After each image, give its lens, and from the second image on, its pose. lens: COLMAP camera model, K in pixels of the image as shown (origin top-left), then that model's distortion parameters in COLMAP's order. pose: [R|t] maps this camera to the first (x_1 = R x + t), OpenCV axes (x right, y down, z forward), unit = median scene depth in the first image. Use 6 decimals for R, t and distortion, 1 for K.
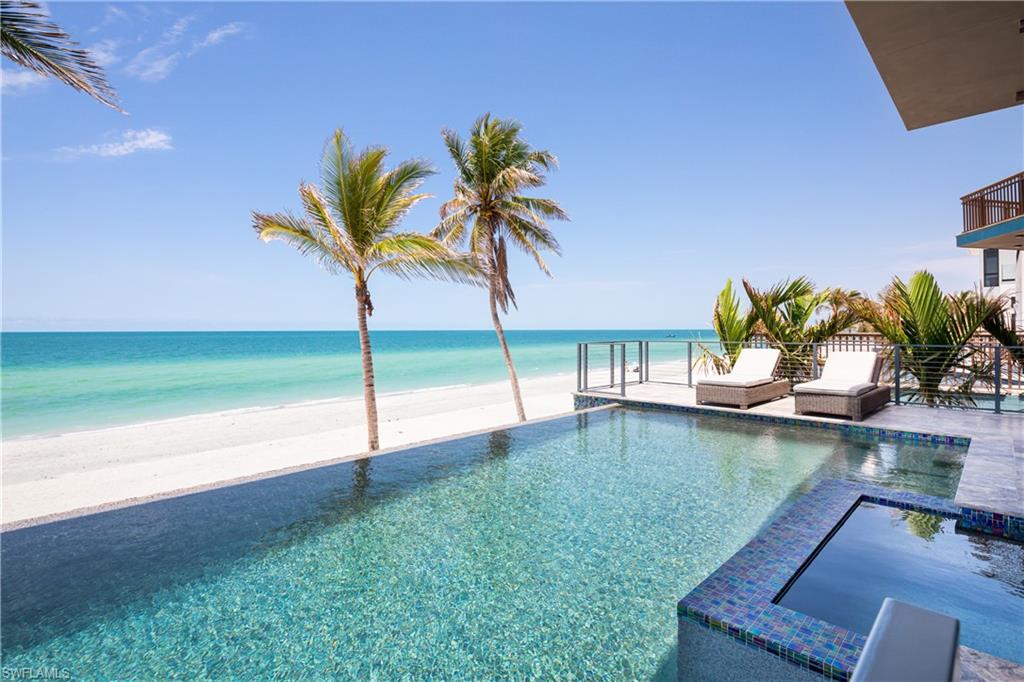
lens RADIAL K [[500.2, 0, 511.7], [0, 500.2, 338.2], [0, 0, 1]] dist [-0.007496, -0.002811]
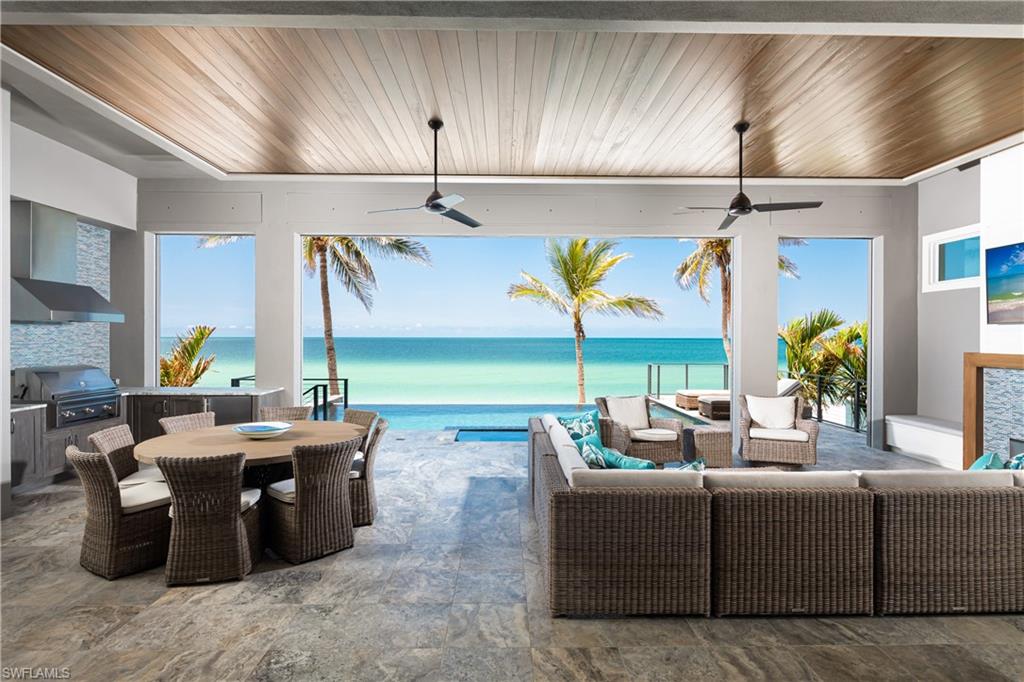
lens RADIAL K [[500.2, 0, 509.1], [0, 500.2, 338.7], [0, 0, 1]] dist [-0.007496, -0.002811]
pose [[0.707193, 0.005274, -0.707001, 0.659127], [-0.016191, 0.999831, -0.008737, -0.033104], [0.706836, 0.017626, 0.707158, -0.266411]]
